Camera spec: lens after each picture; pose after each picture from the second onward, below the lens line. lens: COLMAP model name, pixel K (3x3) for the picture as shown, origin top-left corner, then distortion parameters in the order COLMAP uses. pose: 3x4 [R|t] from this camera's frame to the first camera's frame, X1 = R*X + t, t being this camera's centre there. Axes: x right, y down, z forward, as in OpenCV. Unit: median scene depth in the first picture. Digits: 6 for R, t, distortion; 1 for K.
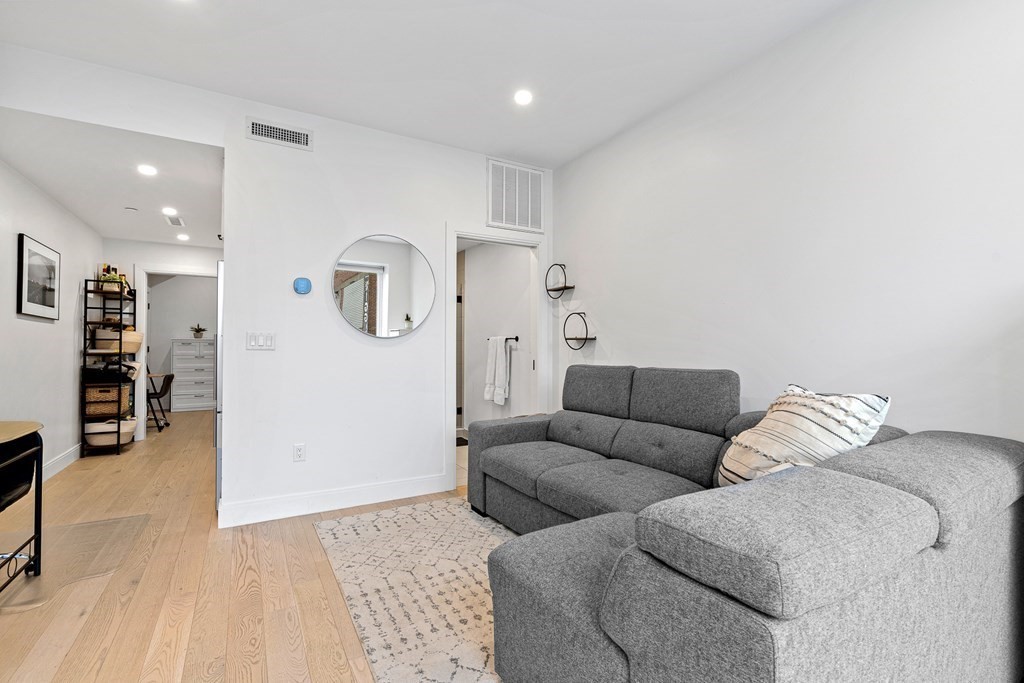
lens RADIAL K [[466.5, 0, 512.9], [0, 466.5, 342.0], [0, 0, 1]] dist [-0.004585, 0.002336]
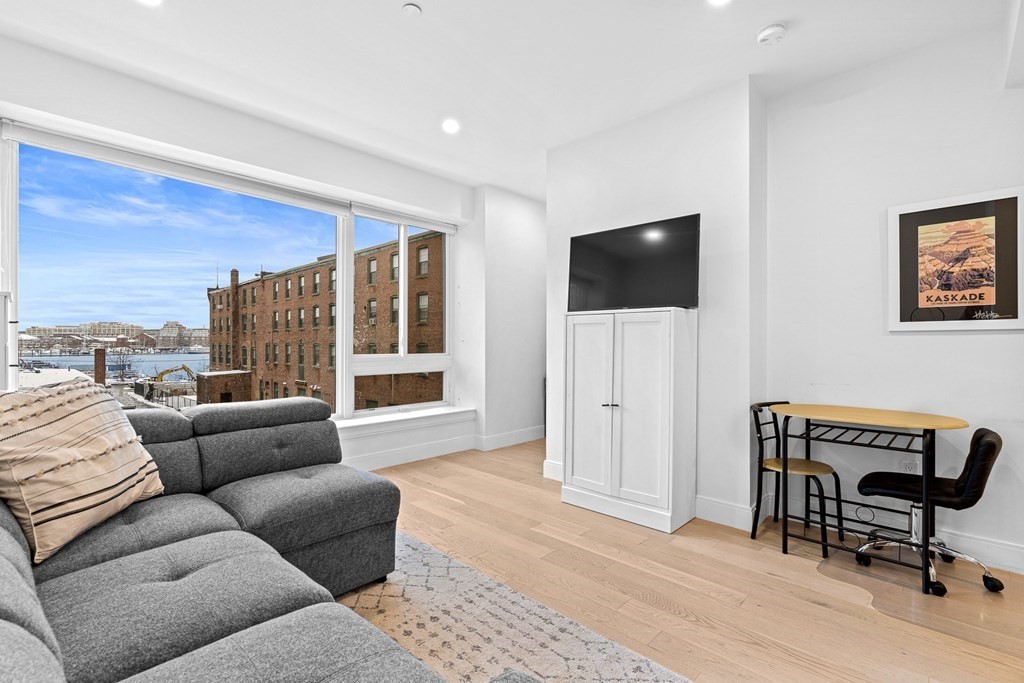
lens RADIAL K [[466.5, 0, 512.0], [0, 466.5, 342.3], [0, 0, 1]] dist [-0.004585, 0.002336]
pose [[-0.959885, -0.005019, -0.280349, 0.009067], [-0.001914, 0.999934, -0.011349, 0.015752], [0.280388, -0.010358, -0.959831, 1.186868]]
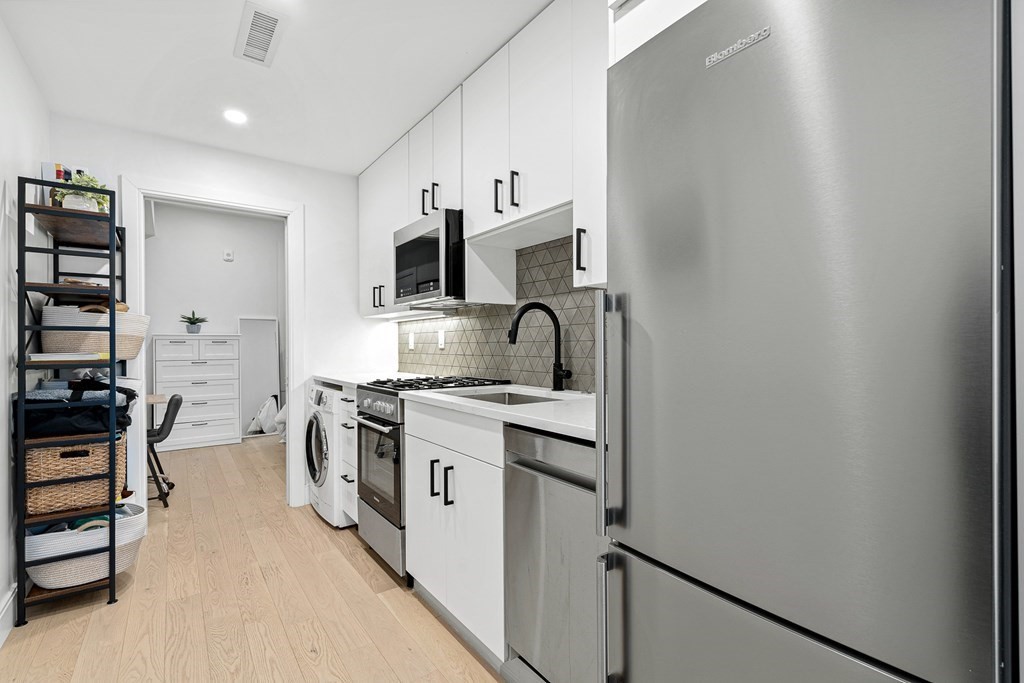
lens RADIAL K [[466.5, 0, 508.4], [0, 466.5, 344.6], [0, 0, 1]] dist [-0.004585, 0.002336]
pose [[0.994422, -0.010630, 0.104933, -0.795553], [0.009544, 0.999896, 0.010850, 0.011695], [-0.105037, -0.009788, 0.994420, 0.814559]]
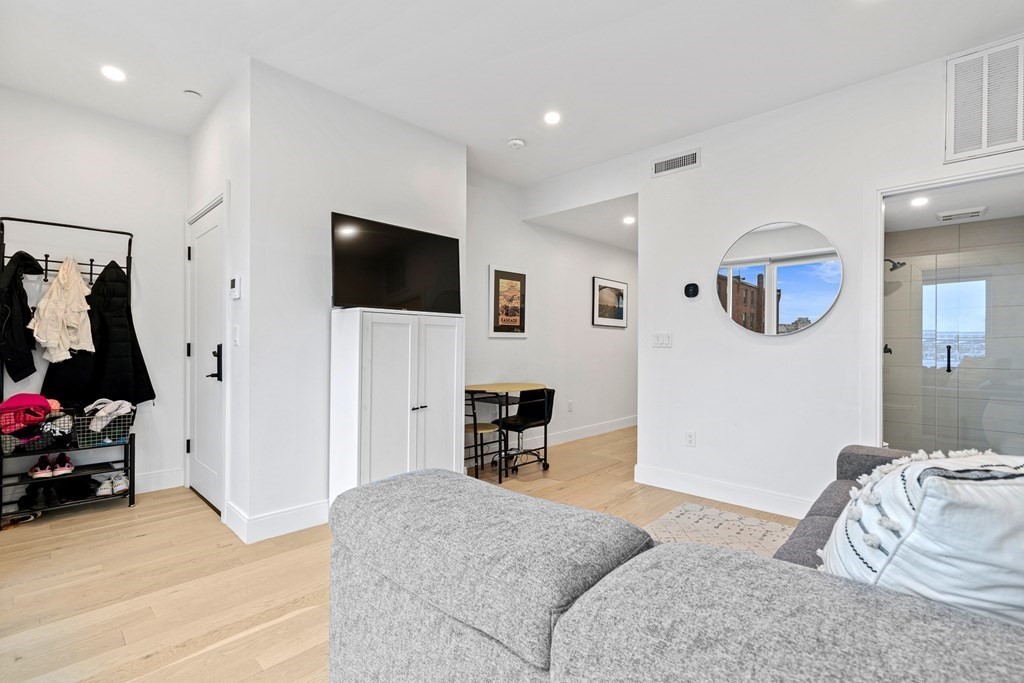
lens RADIAL K [[466.5, 0, 513.1], [0, 466.5, 345.1], [0, 0, 1]] dist [-0.004585, 0.002336]
pose [[0.280976, 0.001963, -0.959713, 0.492927], [0.005038, 0.999981, 0.003520, 0.004417], [0.959702, -0.005824, 0.280961, 0.267176]]
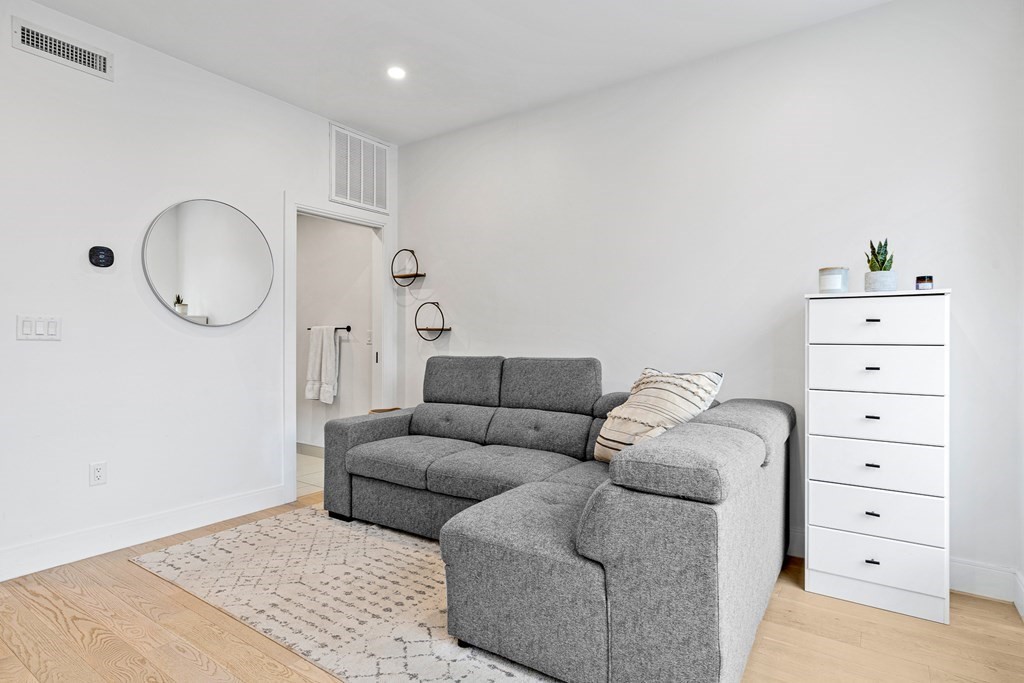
lens RADIAL K [[539.1, 0, 514.1], [0, 539.1, 344.6], [0, 0, 1]] dist [0.005918, -0.000915]
pose [[0.905391, -0.001554, 0.424576, -0.209689], [-0.007330, 0.999787, 0.019291, 0.001703], [-0.424515, -0.020578, 0.905187, -0.095105]]
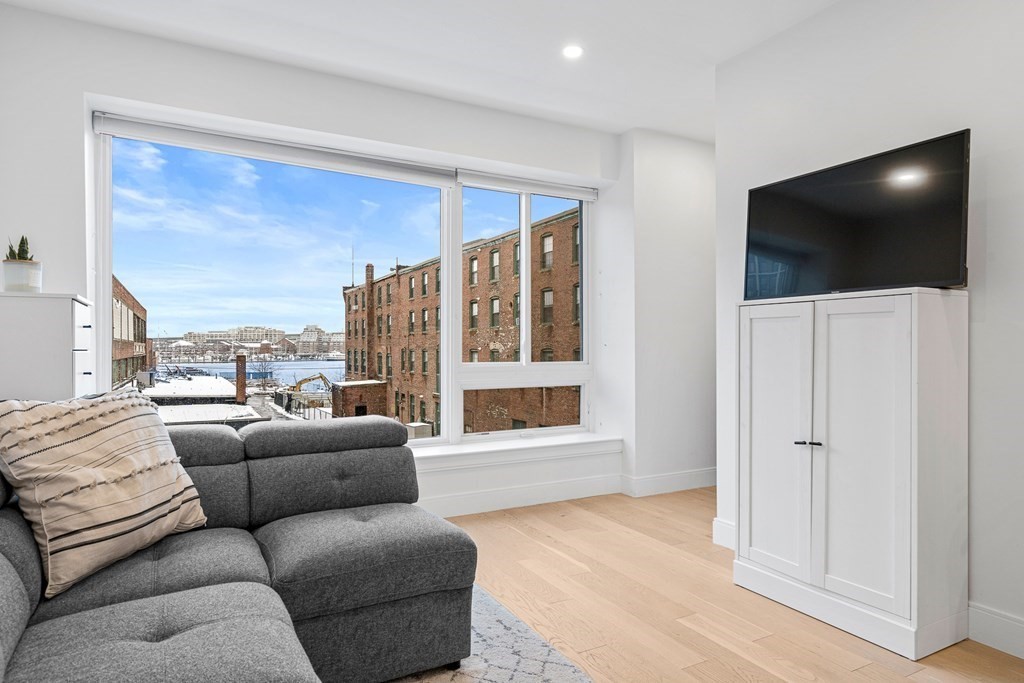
lens RADIAL K [[606.0, 0, 511.2], [0, 606.0, 344.7], [0, 0, 1]] dist [0.007559, -0.001036]
pose [[-0.999588, -0.001349, 0.028671, -0.081059], [-0.001768, 0.999892, -0.014593, 0.015703], [-0.028649, -0.014637, -0.999482, 1.140326]]
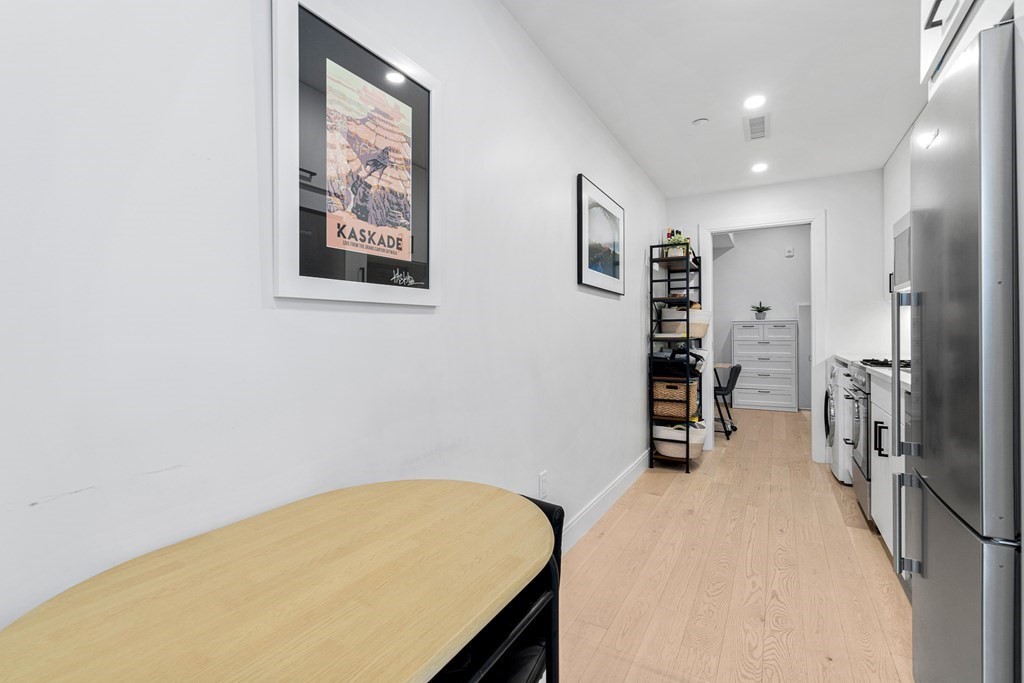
lens RADIAL K [[466.5, 0, 516.0], [0, 466.5, 333.8], [0, 0, 1]] dist [-0.004585, 0.002336]
pose [[0.512914, -0.004678, -0.858427, -0.509580], [0.018499, 0.999813, 0.005605, 0.011462], [0.858241, -0.018755, 0.512904, 0.565703]]
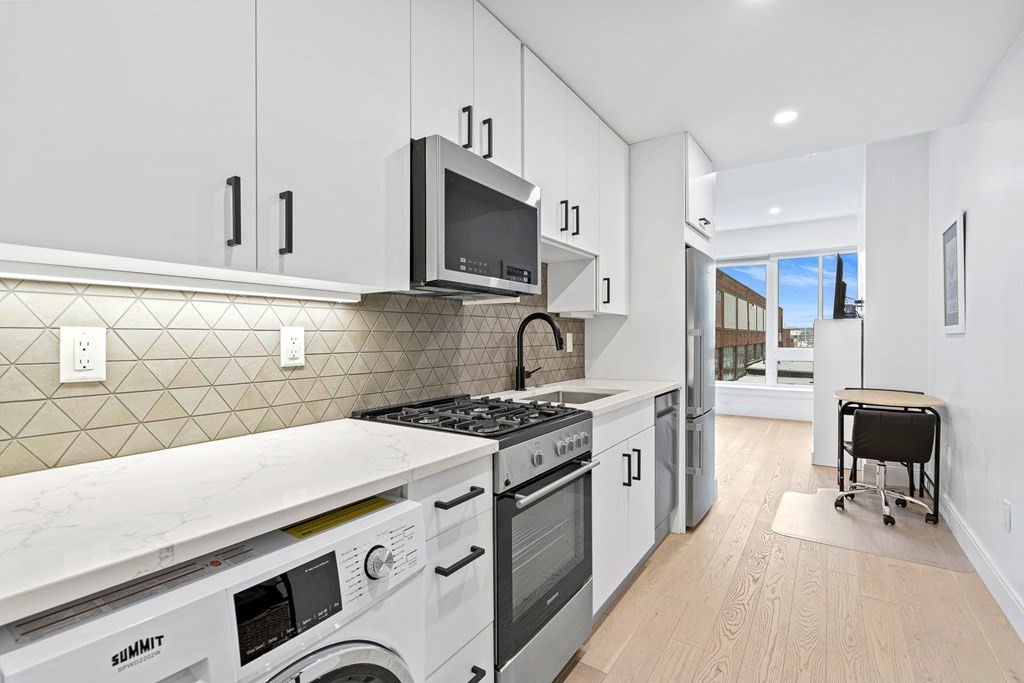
lens RADIAL K [[466.5, 0, 516.3], [0, 466.5, 345.1], [0, 0, 1]] dist [-0.004585, 0.002336]
pose [[-0.442101, -0.016144, 0.896820, -1.313792], [-0.005541, 0.999868, 0.015268, 0.000634], [-0.896948, 0.001780, -0.442132, 1.778110]]
